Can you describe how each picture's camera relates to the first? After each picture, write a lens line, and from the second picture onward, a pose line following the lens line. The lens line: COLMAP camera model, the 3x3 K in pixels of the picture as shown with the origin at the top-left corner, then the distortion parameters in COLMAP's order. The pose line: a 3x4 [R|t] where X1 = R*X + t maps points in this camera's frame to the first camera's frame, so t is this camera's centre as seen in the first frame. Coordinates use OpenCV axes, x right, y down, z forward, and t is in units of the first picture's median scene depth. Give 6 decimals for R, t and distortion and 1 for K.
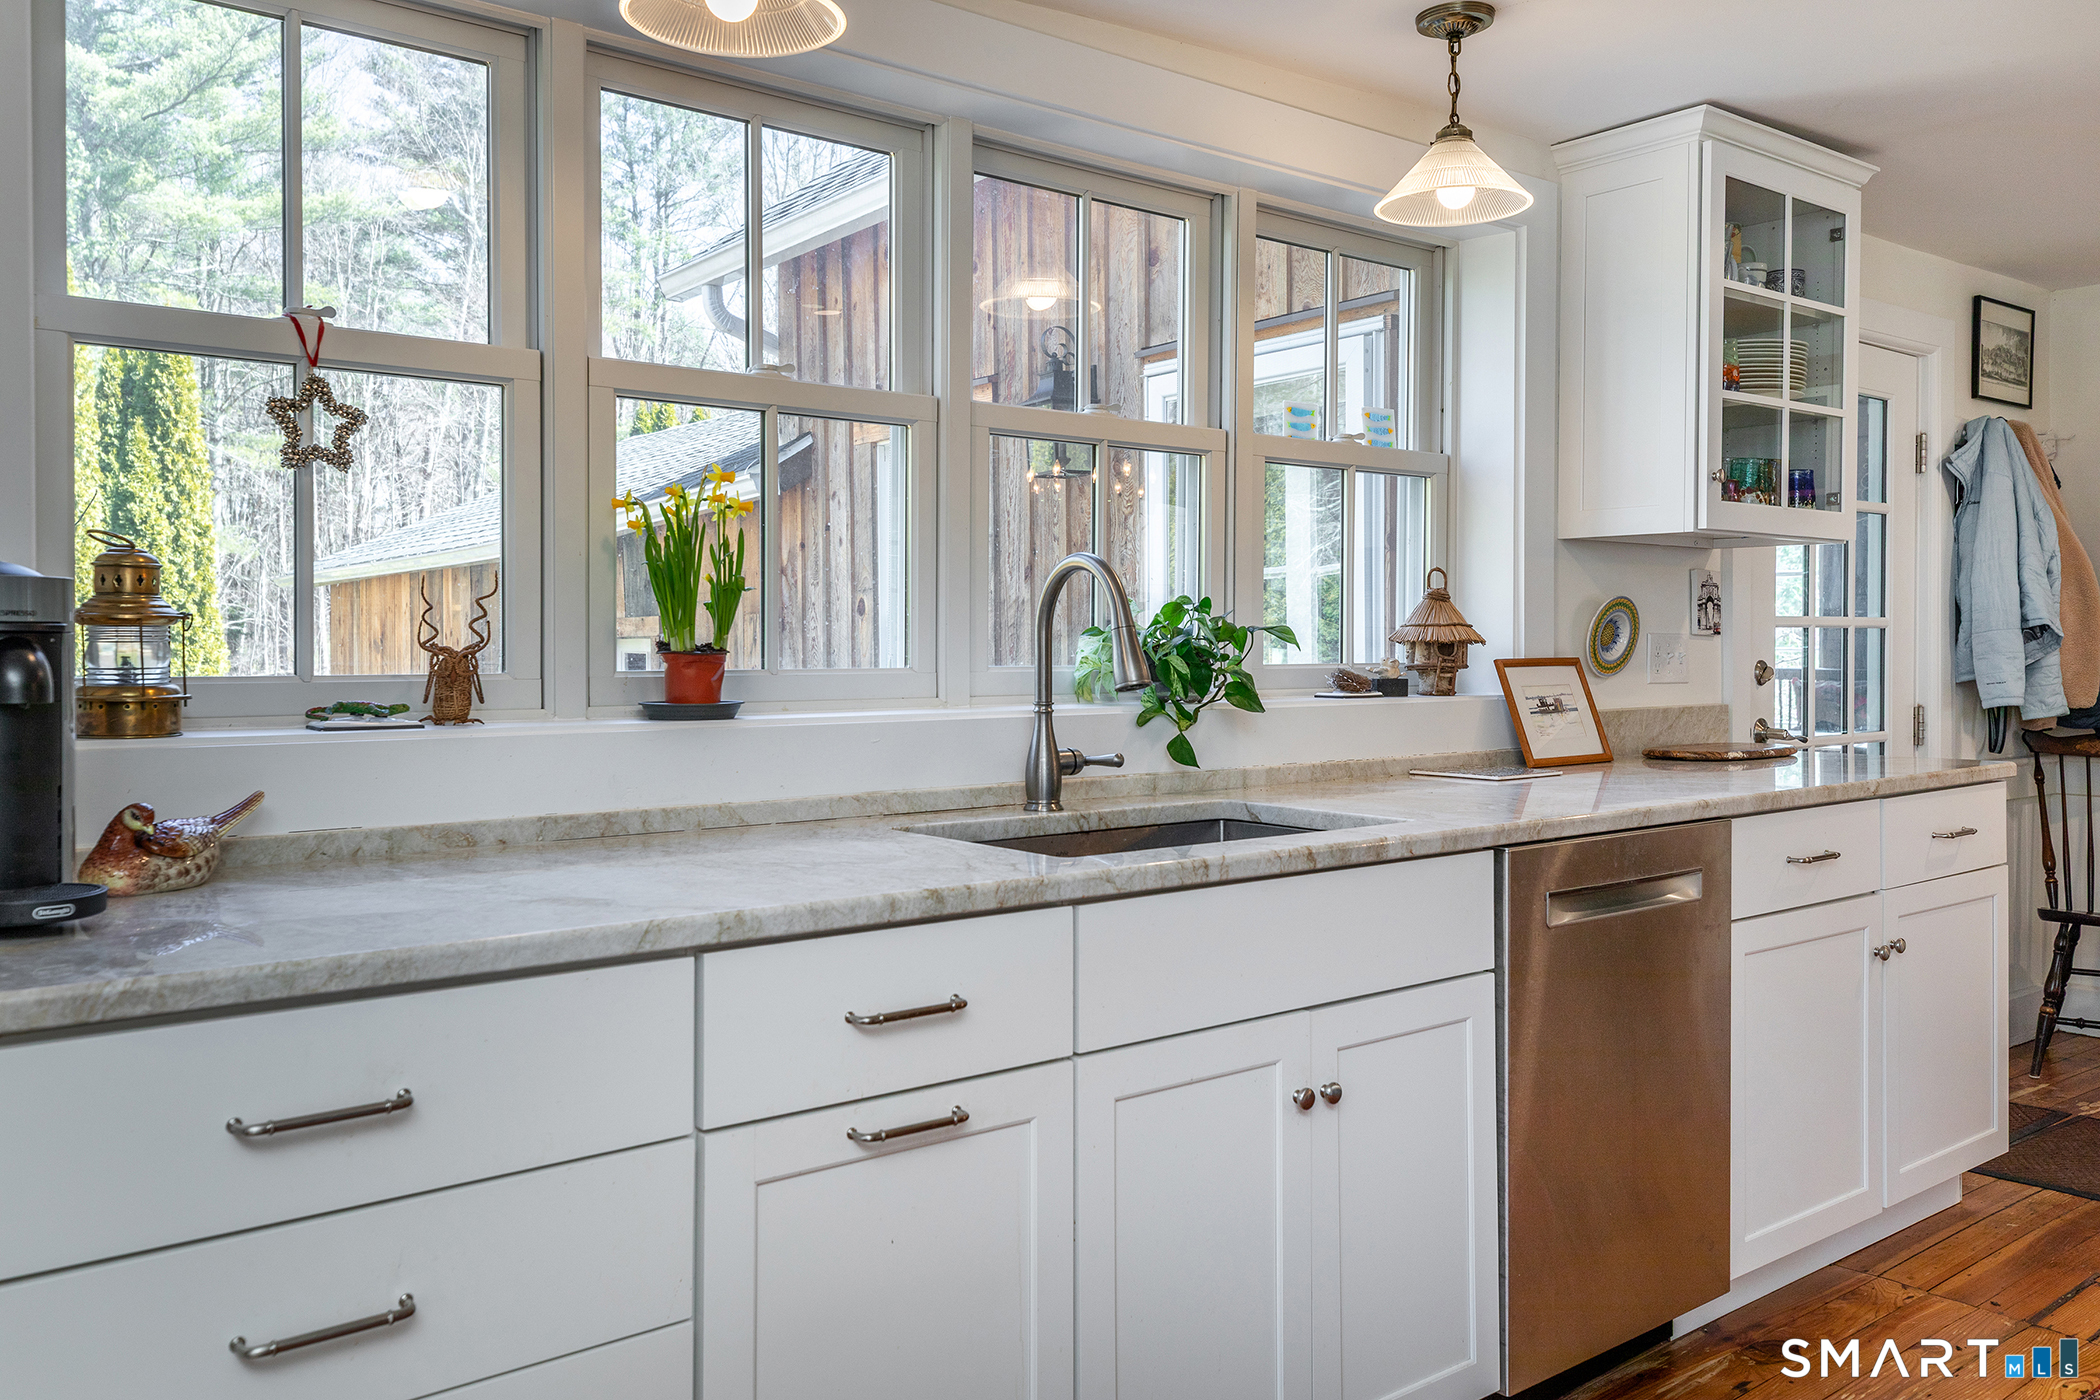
lens RADIAL K [[1611.4, 0, 1050.0], [0, 1611.4, 700.0], [0, 0, 1]] dist [0.000497, 0.000027]
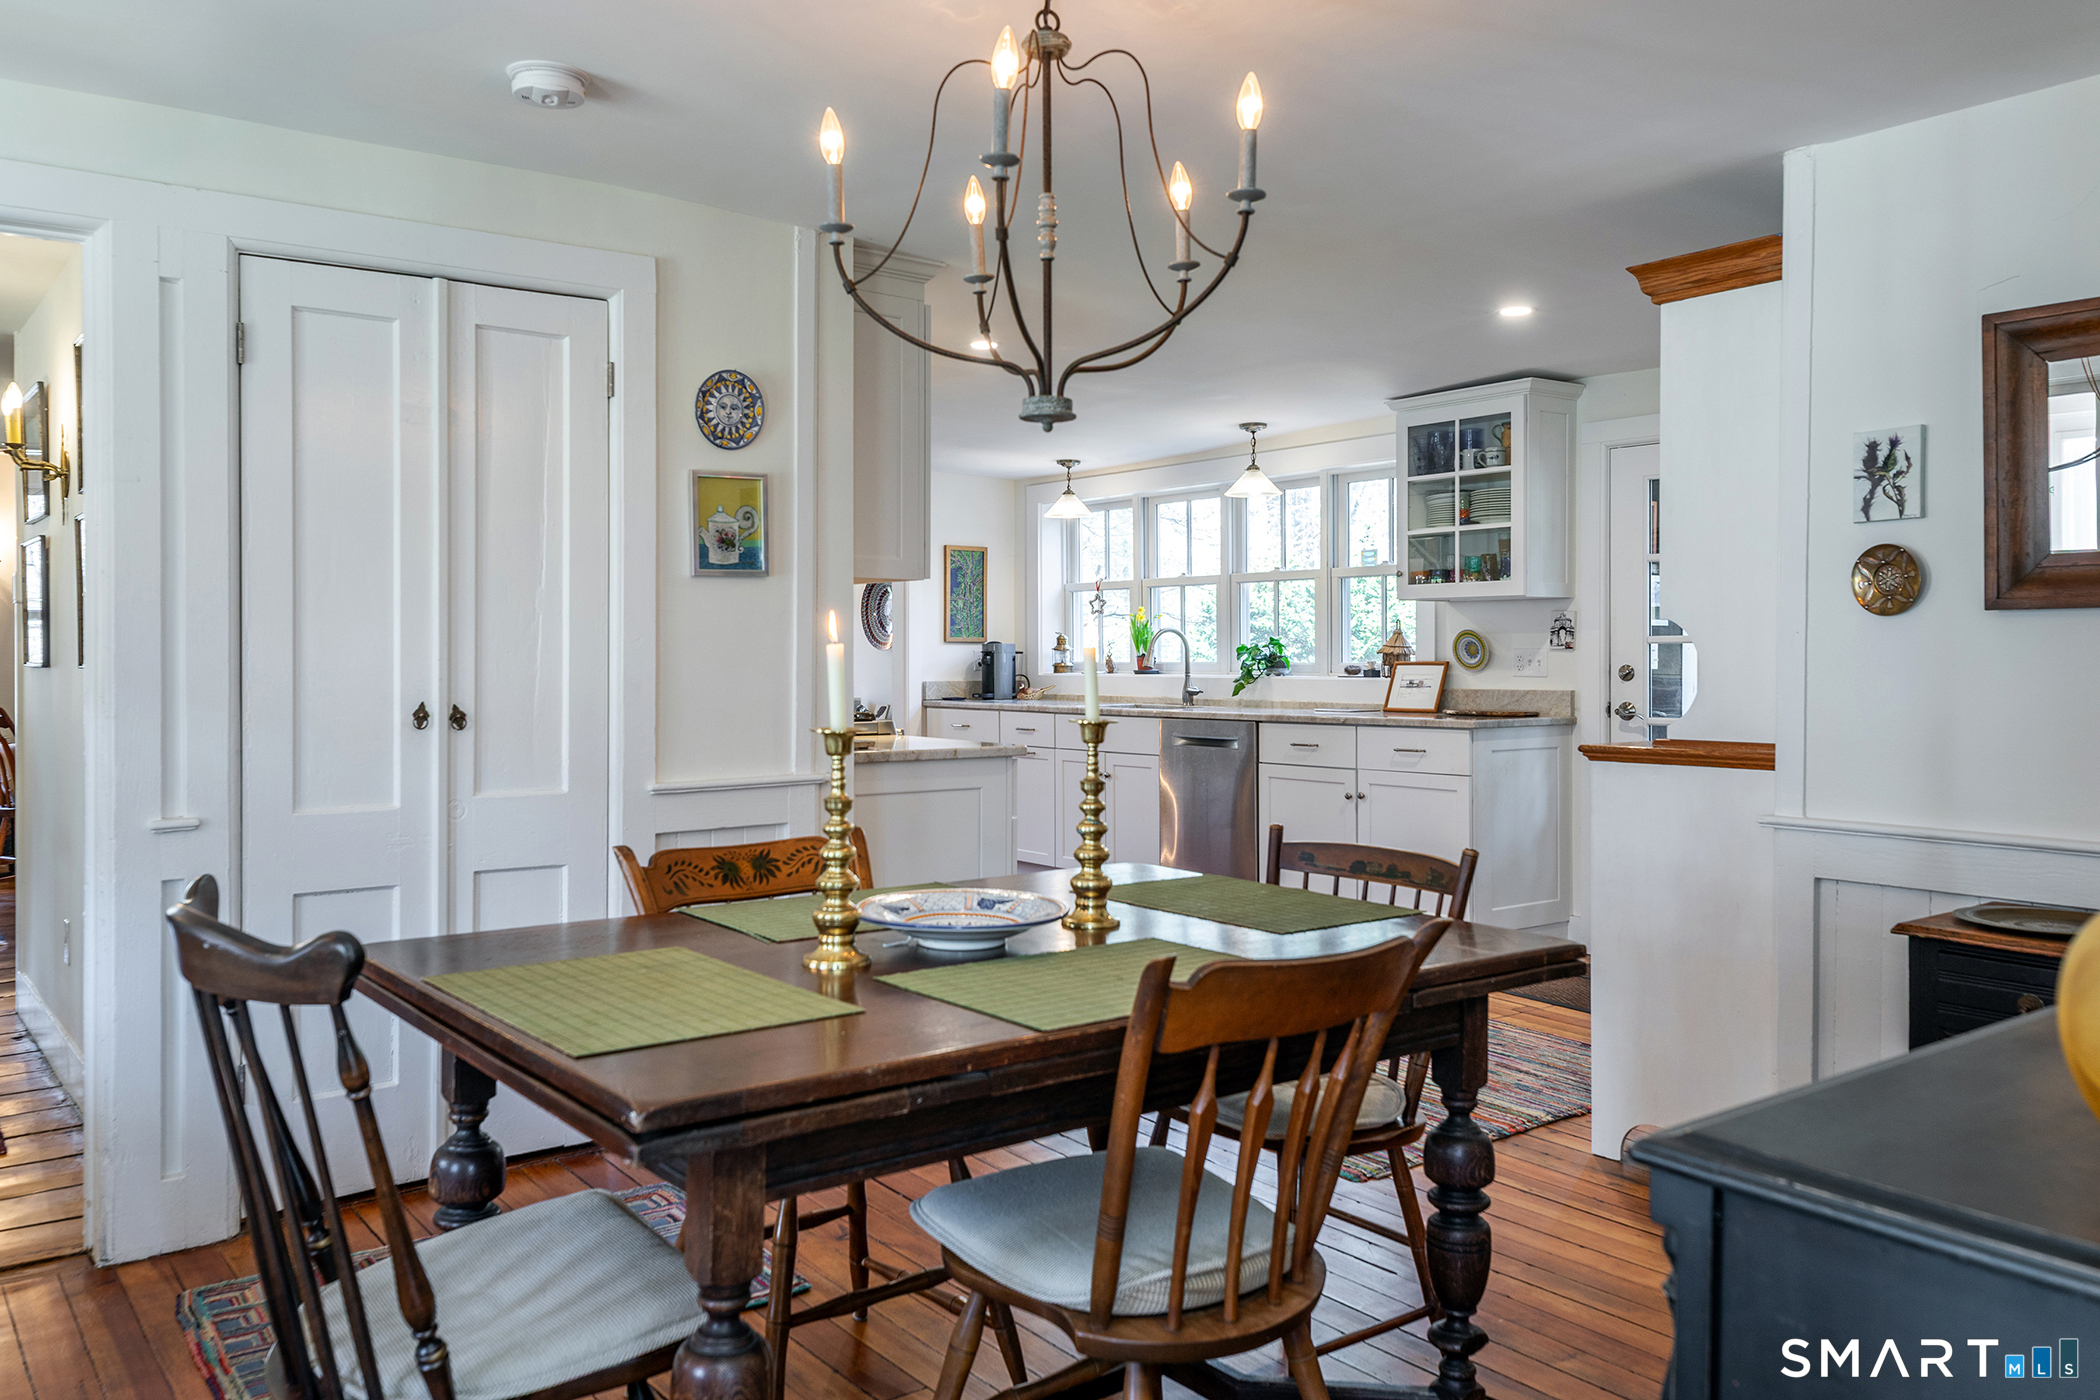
lens RADIAL K [[1571.6, 0, 1050.0], [0, 1571.6, 700.0], [0, 0, 1]] dist [0.004630, 0.003182]
pose [[-0.008899, 0.029372, -0.999529, 2.112392], [-0.033776, 0.998989, 0.029657, -0.018172], [0.999390, 0.034024, -0.007898, 0.495850]]
